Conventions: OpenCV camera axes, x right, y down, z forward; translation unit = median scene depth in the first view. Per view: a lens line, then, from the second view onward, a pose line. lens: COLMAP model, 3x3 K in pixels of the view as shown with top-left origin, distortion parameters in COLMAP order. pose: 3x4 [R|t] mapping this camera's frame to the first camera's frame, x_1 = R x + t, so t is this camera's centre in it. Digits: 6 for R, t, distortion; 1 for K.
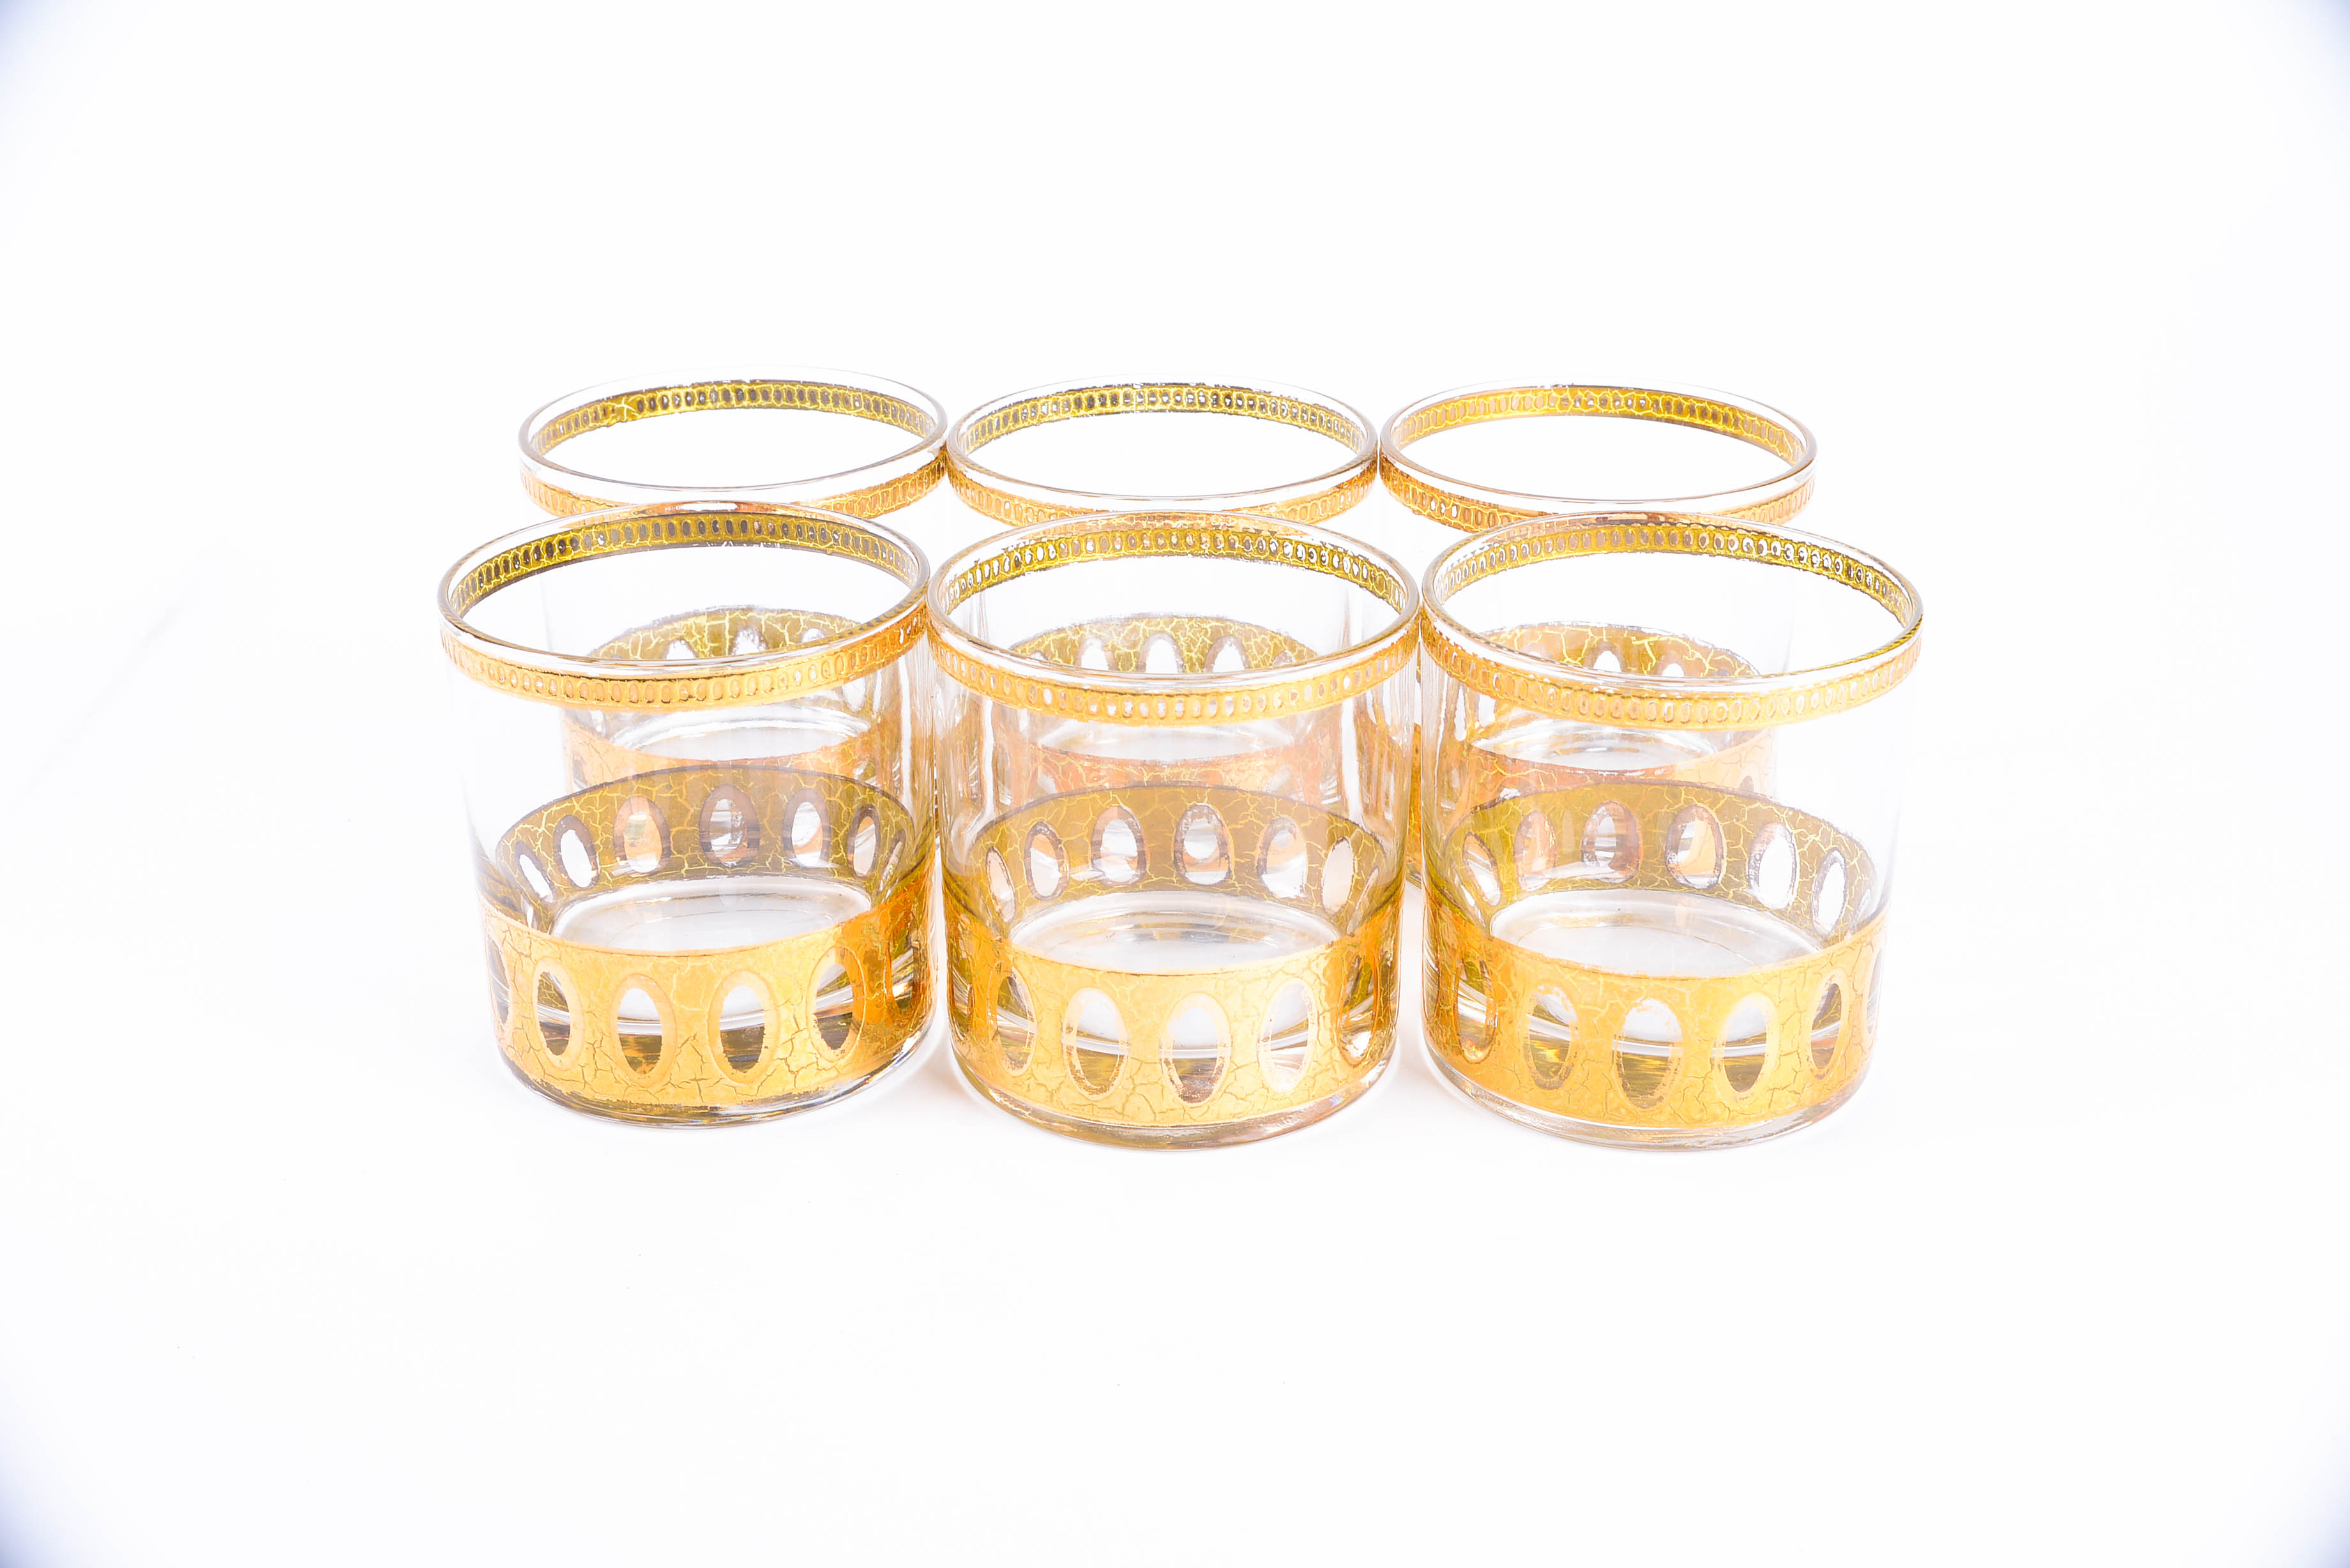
lens RADIAL K [[3137.6, 0, 1175.0], [0, 3137.6, 784.0], [0, 0, 1]] dist [-0.006187, 0.005783]
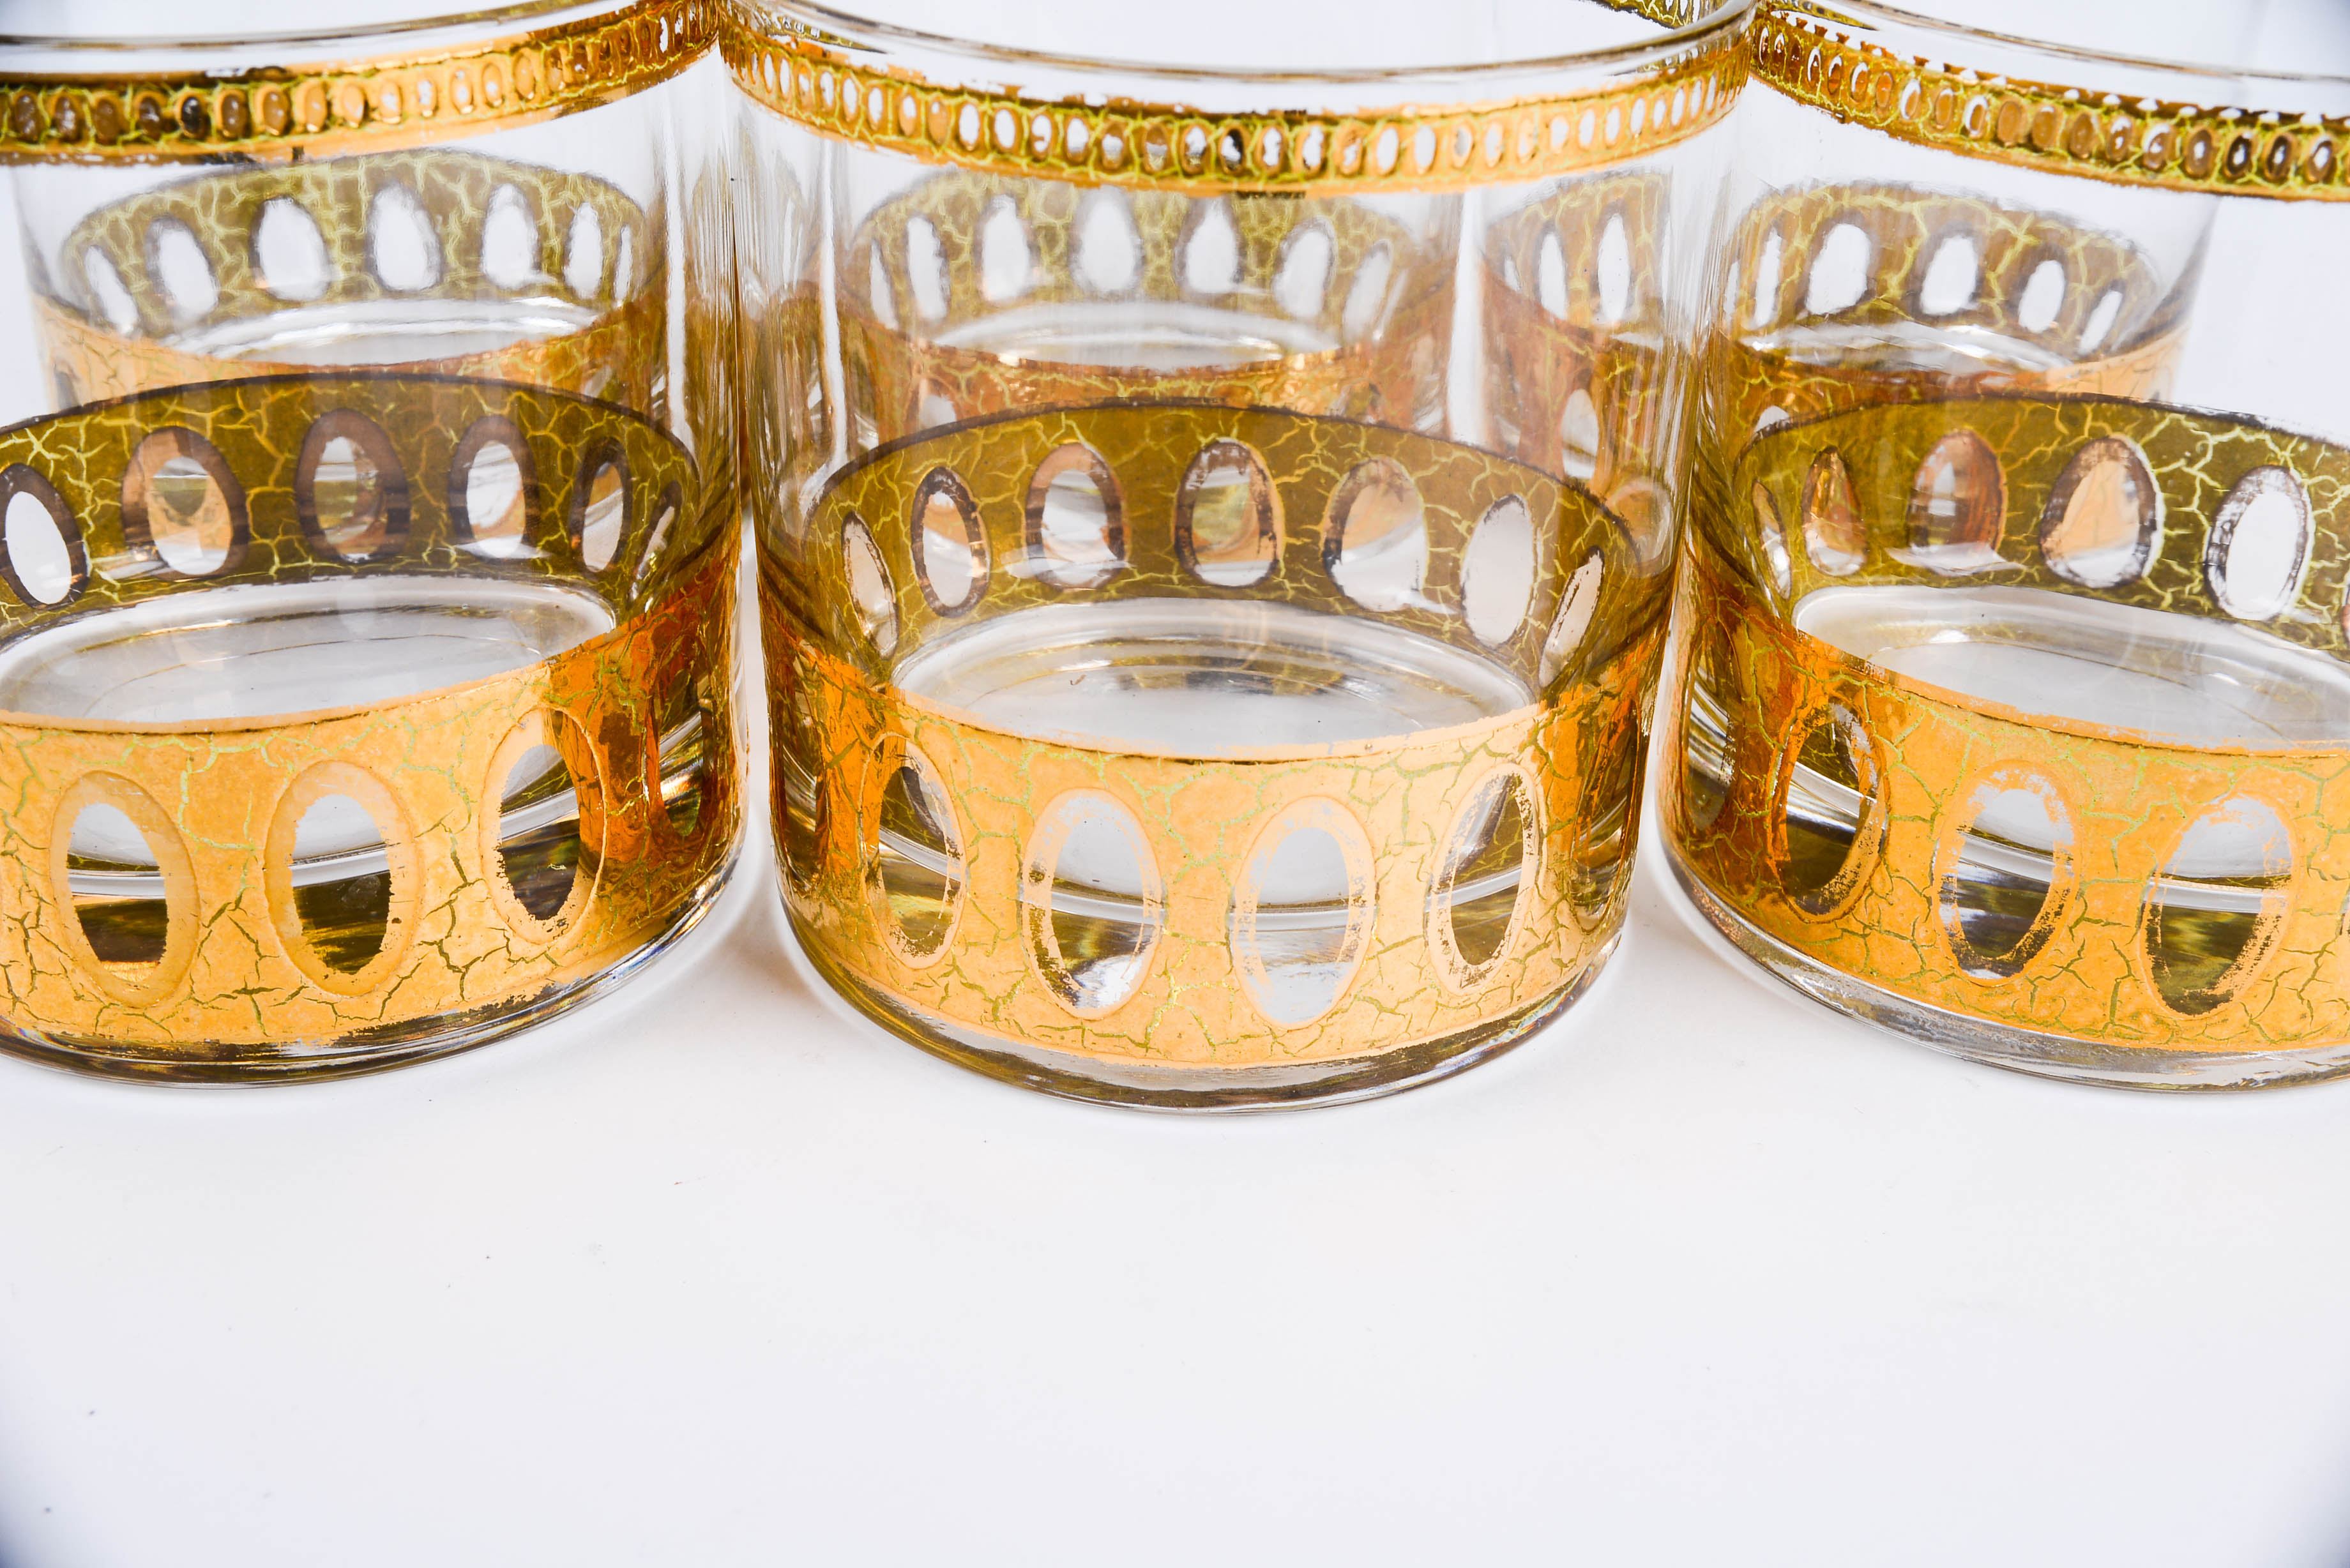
lens RADIAL K [[2658.0, 0, 1175.0], [0, 2658.0, 784.0], [0, 0, 1]] dist [0.016594, 0.023500]
pose [[0.994652, -0.014437, 0.102264, -0.049631], [0.005623, 0.996282, 0.085966, 0.026890], [-0.103125, -0.084931, 0.991036, 0.546177]]
